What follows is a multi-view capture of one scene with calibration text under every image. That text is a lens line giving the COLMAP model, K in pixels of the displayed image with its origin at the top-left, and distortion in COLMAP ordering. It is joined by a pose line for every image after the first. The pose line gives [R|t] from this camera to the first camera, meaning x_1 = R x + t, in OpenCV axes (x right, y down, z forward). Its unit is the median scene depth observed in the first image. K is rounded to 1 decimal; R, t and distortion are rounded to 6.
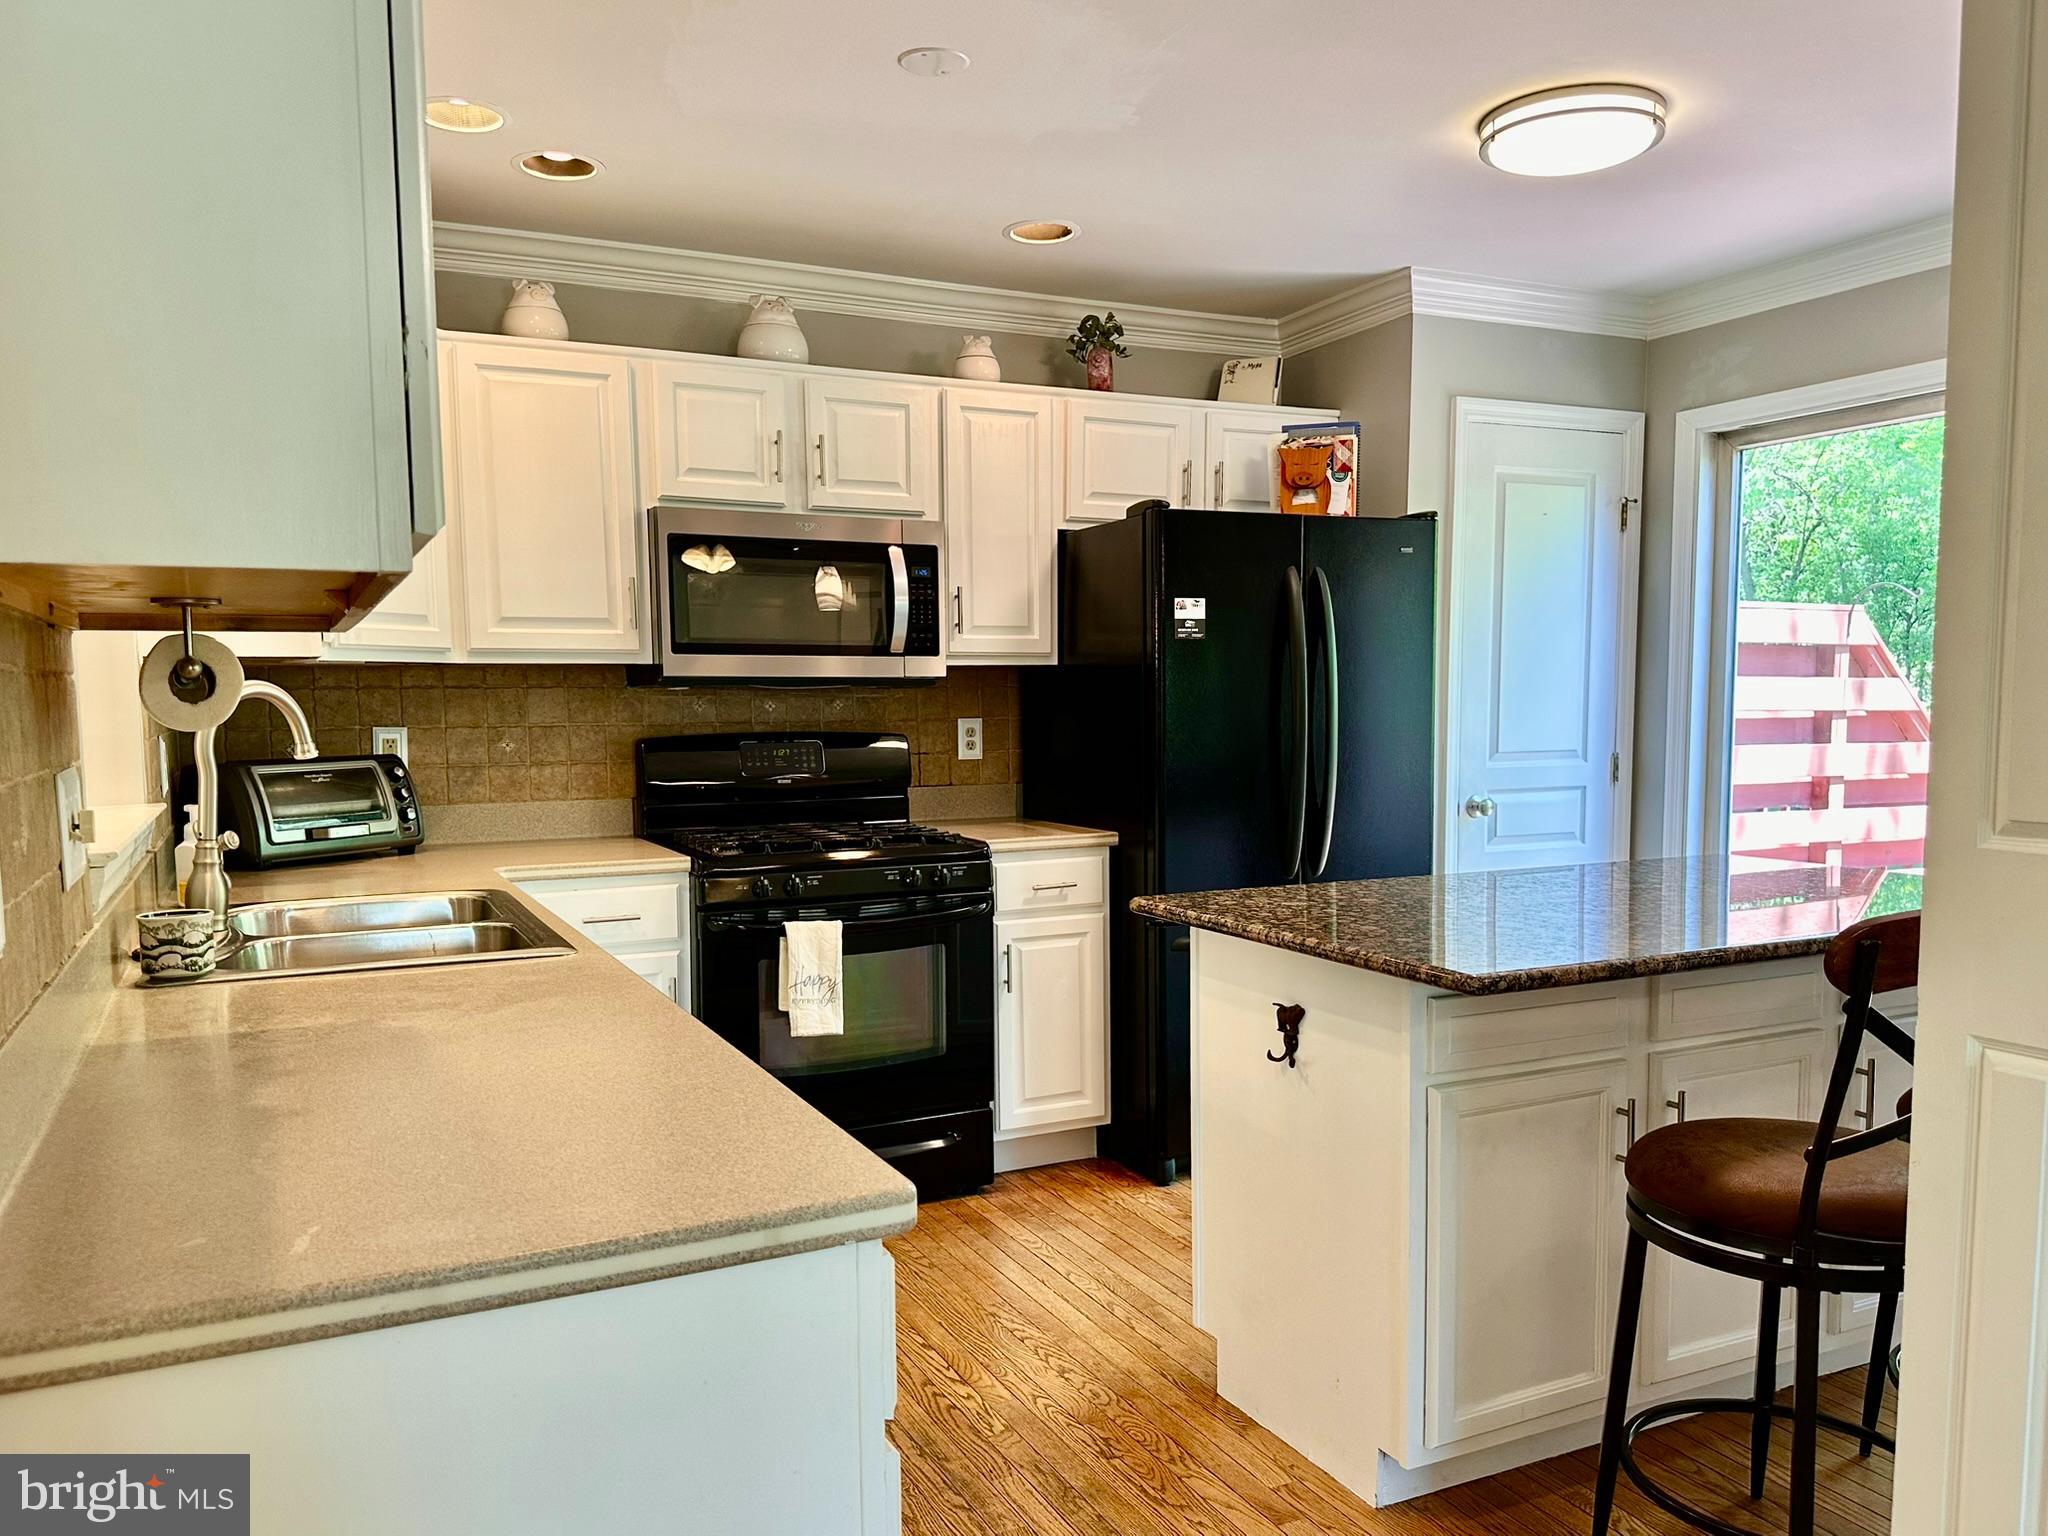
lens RADIAL K [[1641.4, 0, 1024.0], [0, 1641.4, 768.0], [0, 0, 1]] dist [0.230552, -0.556312]
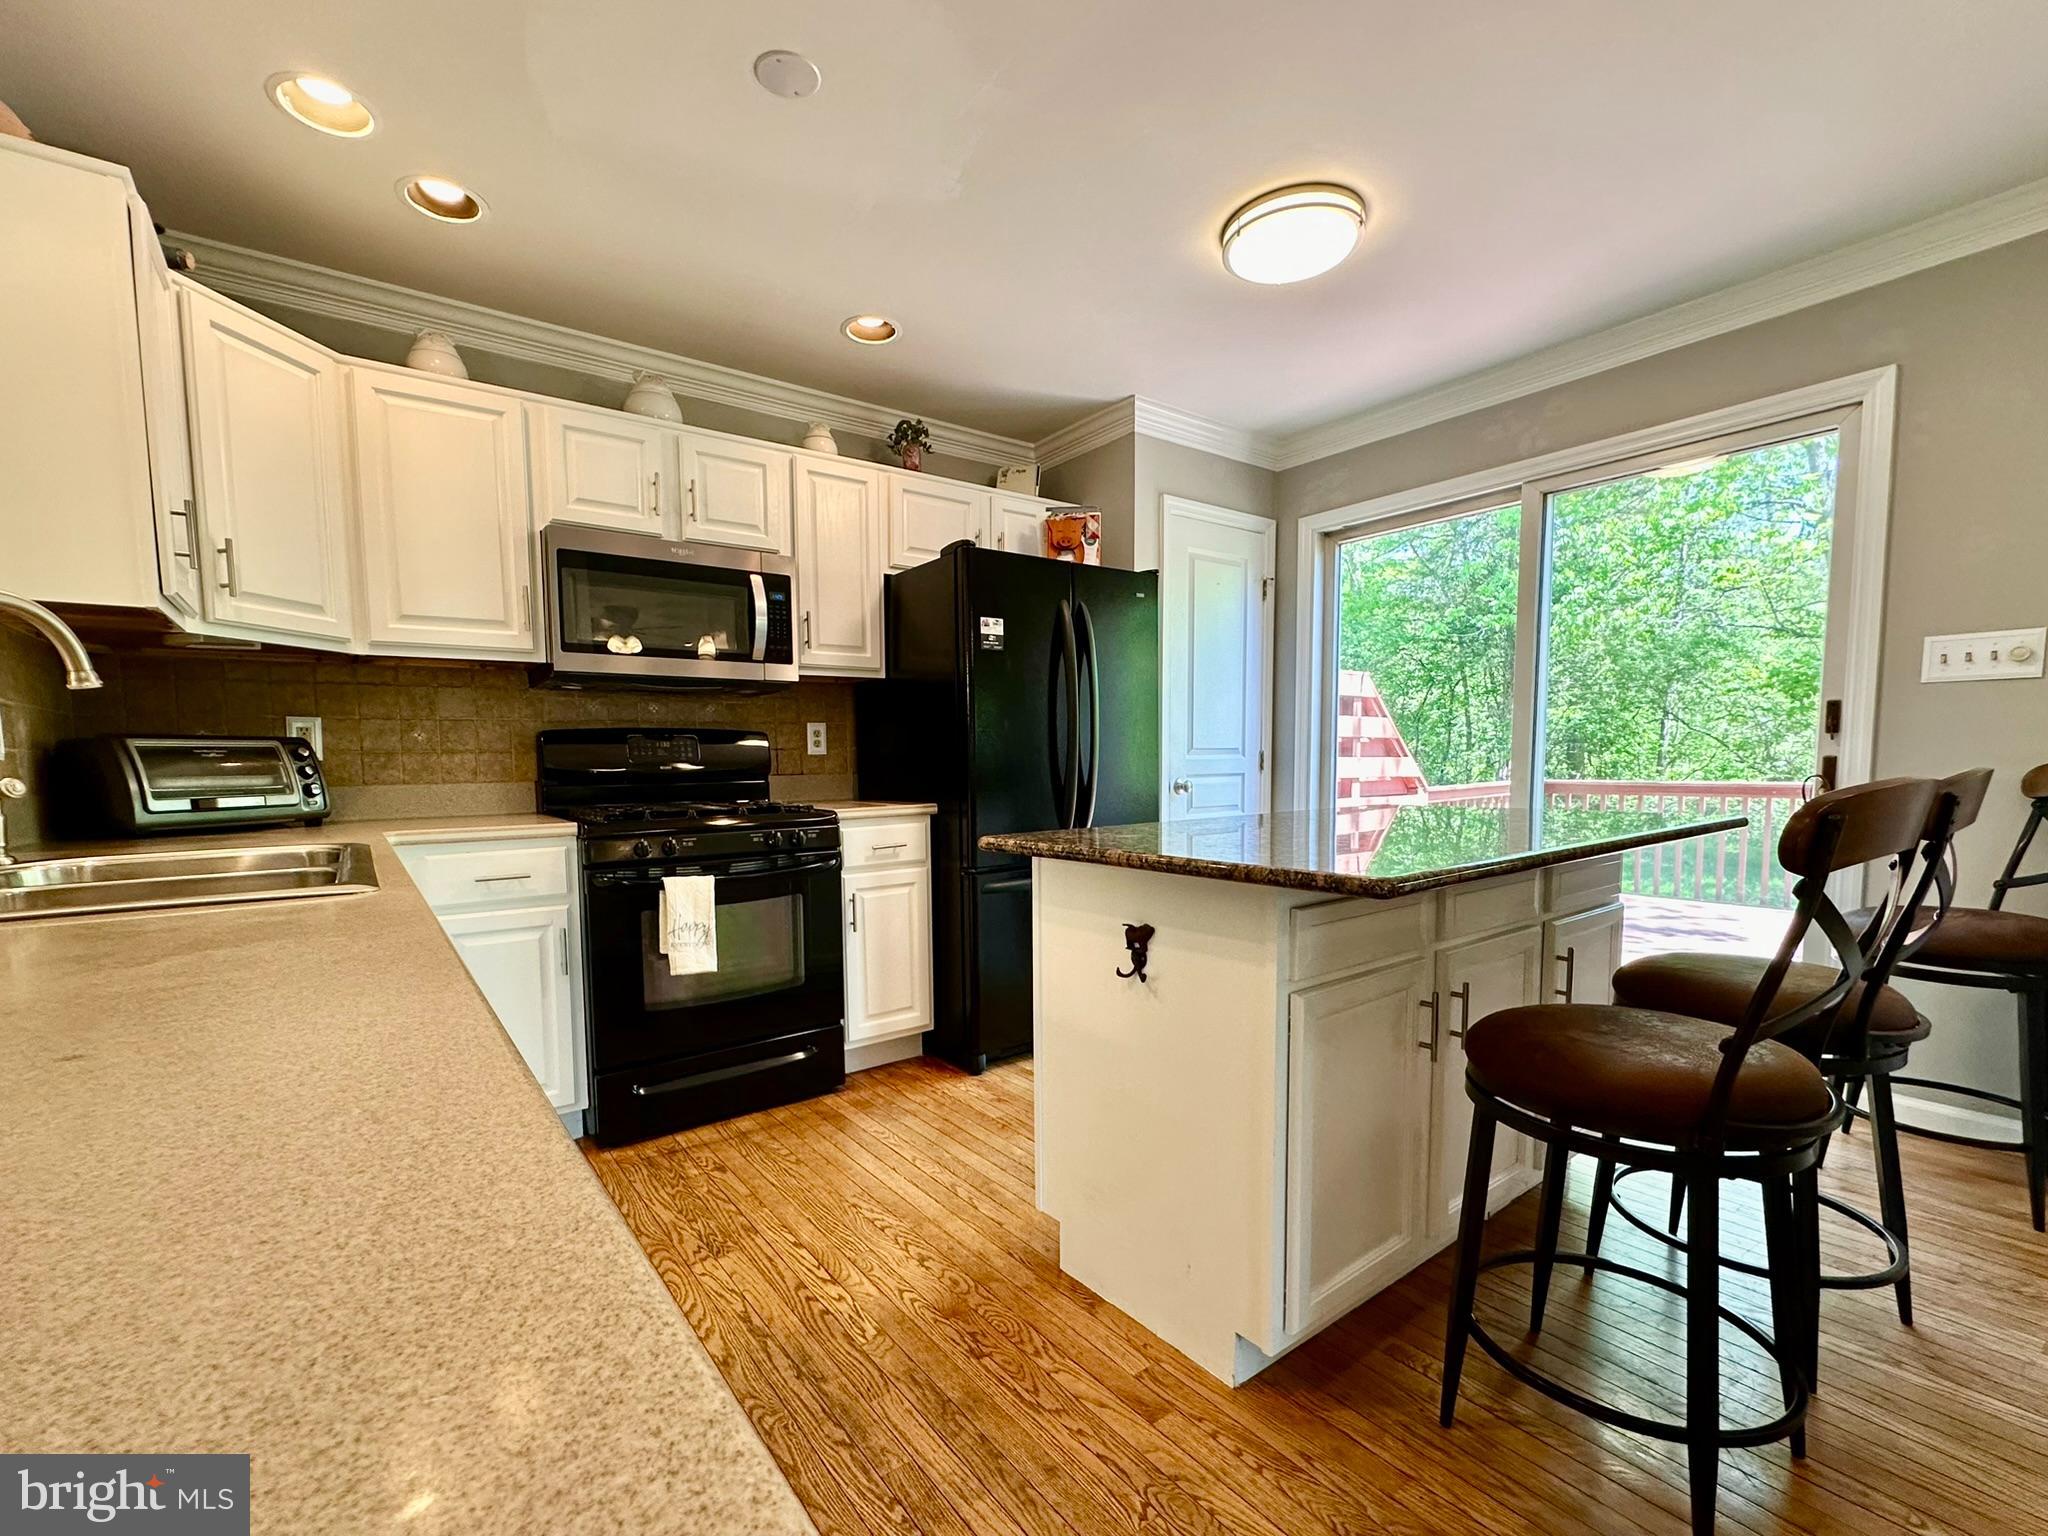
lens RADIAL K [[870.9, 0, 974.2], [0, 870.9, 800.9], [0, 0, 1]] dist [-0.001242, -0.000087]
pose [[0.985933, -0.017007, 0.166273, -0.028502], [0.020526, 0.999600, -0.019471, 0.052997], [-0.165875, 0.022610, 0.985888, 0.339914]]
